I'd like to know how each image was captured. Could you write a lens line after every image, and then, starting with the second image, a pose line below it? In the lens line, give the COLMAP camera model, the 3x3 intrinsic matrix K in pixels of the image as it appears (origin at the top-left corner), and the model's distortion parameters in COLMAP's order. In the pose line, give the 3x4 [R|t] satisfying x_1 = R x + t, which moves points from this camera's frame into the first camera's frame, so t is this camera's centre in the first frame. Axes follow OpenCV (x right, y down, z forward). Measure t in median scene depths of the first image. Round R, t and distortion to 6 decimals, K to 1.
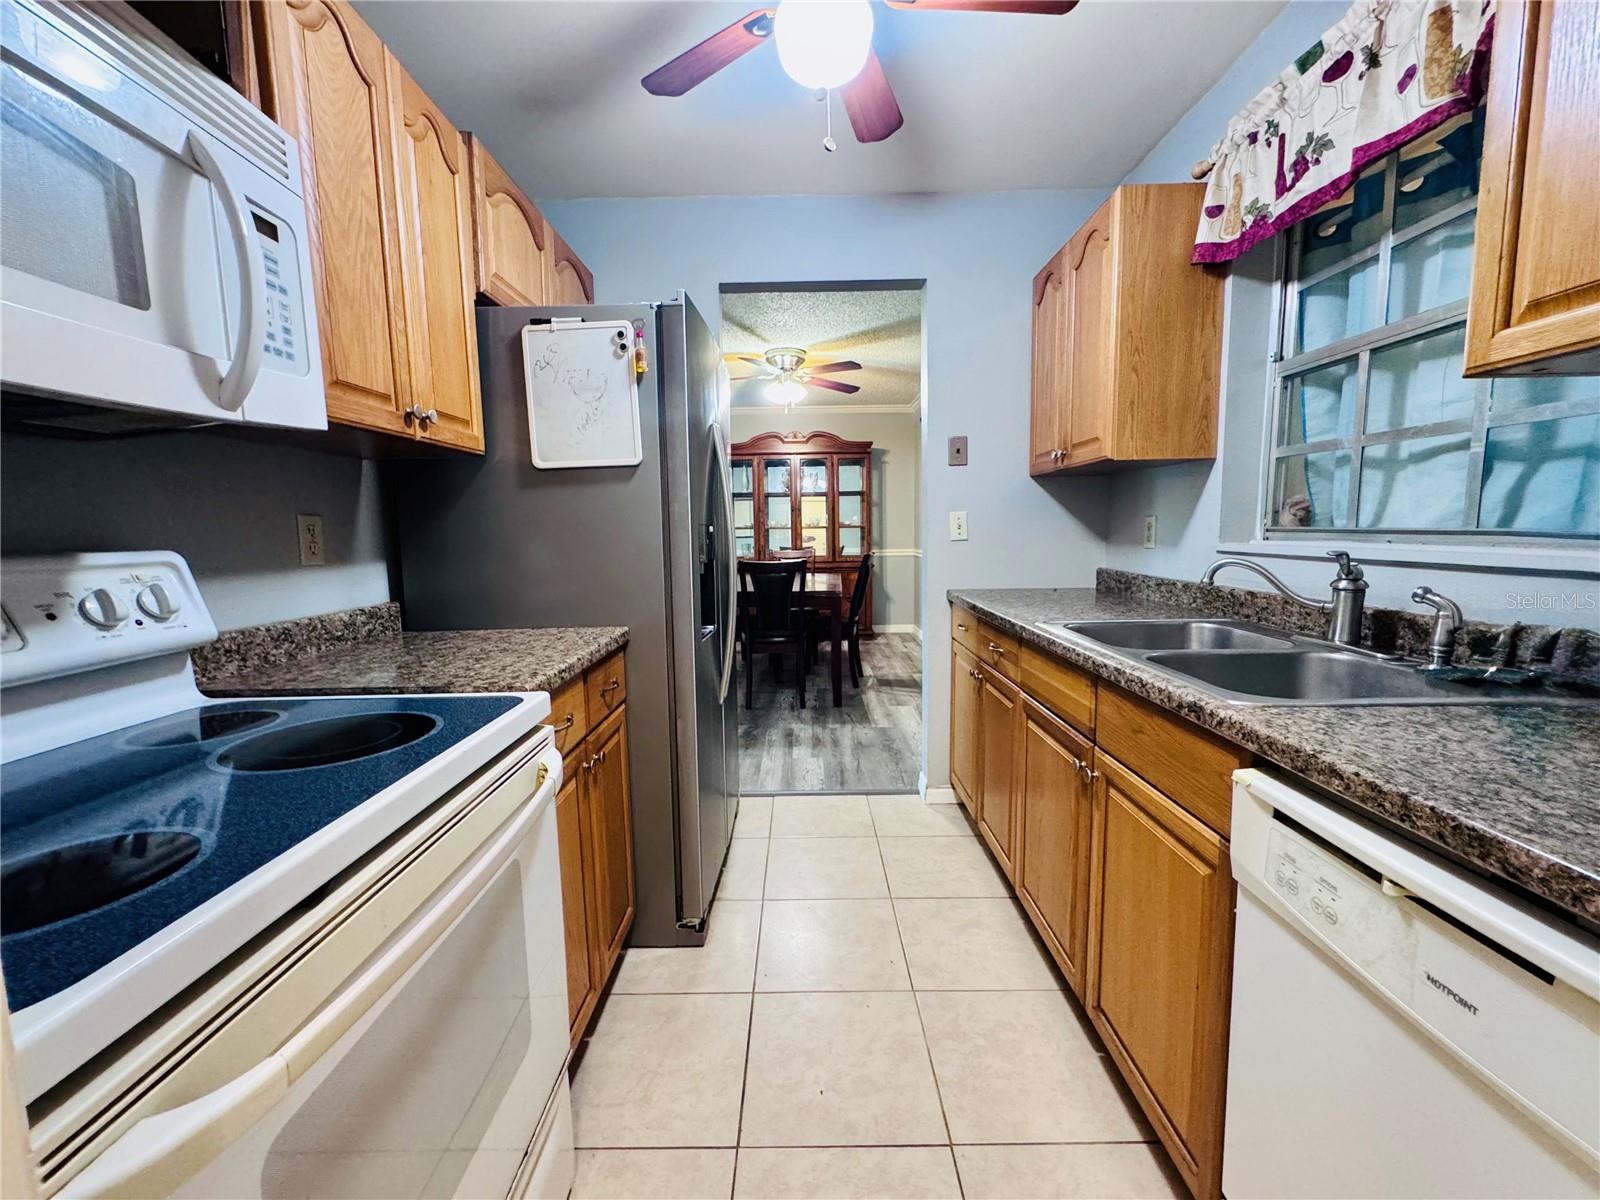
lens RADIAL K [[643.5, 0, 801.1], [0, 643.5, 599.1], [0, 0, 1]] dist [-0.001938, -0.000001]
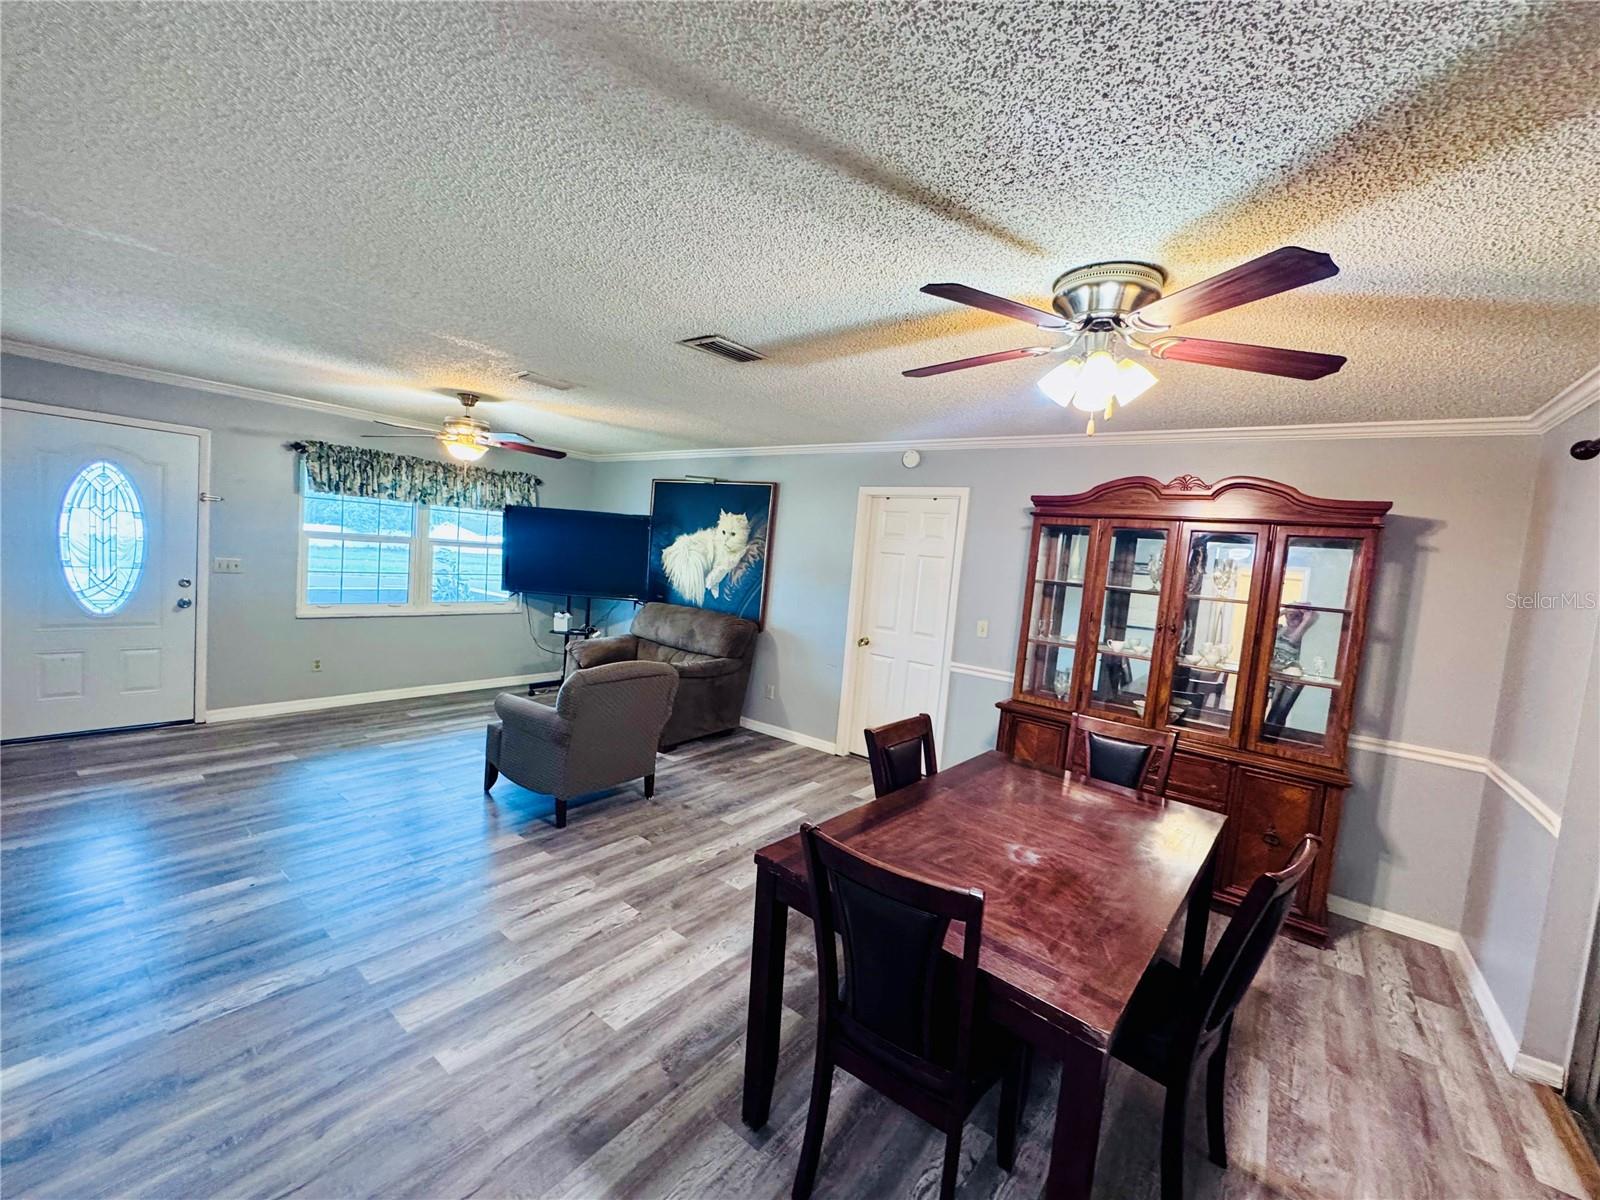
lens RADIAL K [[643.5, 0, 804.5], [0, 643.5, 597.3], [0, 0, 1]] dist [-0.001938, -0.000001]
pose [[0.790250, 0.130105, -0.598813, 0.063160], [-0.167682, 0.985816, -0.007100, -0.107199], [0.589396, 0.106021, 0.800857, 0.408663]]
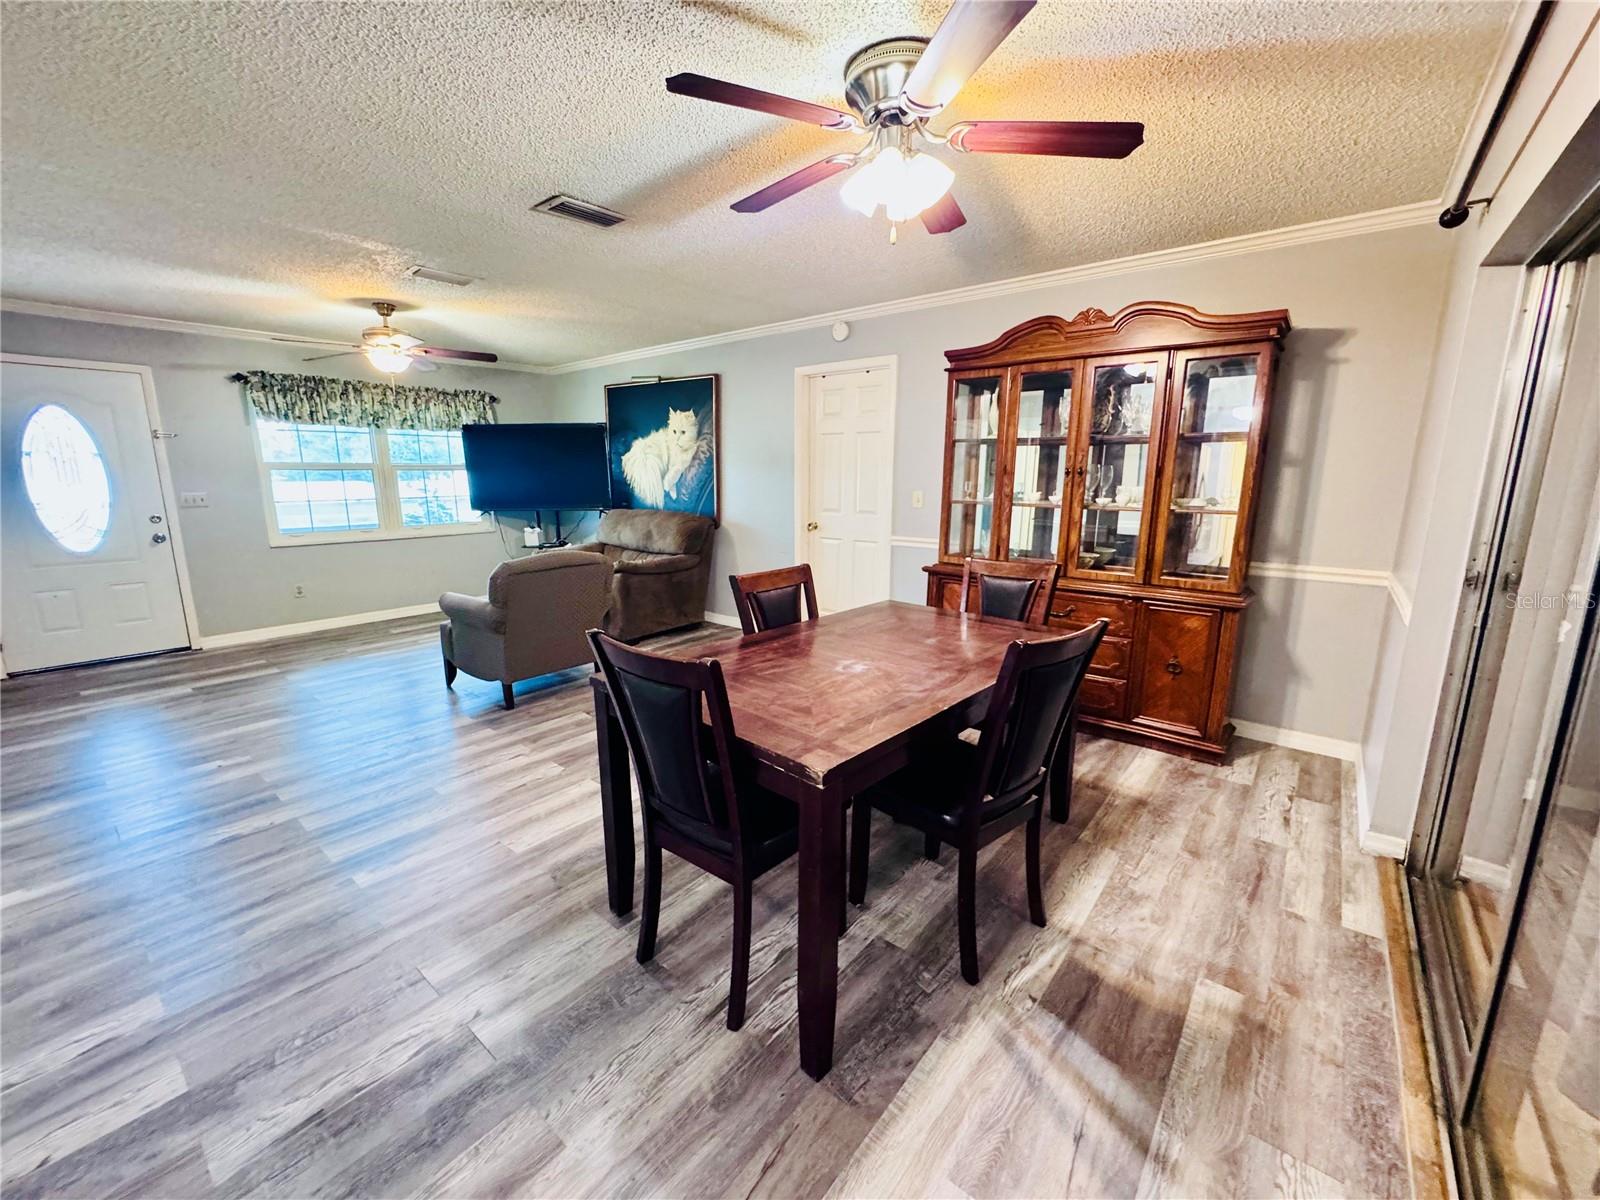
lens RADIAL K [[643.5, 0, 798.3], [0, 643.5, 595.8], [0, 0, 1]] dist [-0.001938, -0.000001]
pose [[0.773843, 0.144239, -0.616735, 0.142190], [-0.088508, 0.988796, 0.120200, -0.081325], [0.627163, -0.038430, 0.777939, 0.454760]]
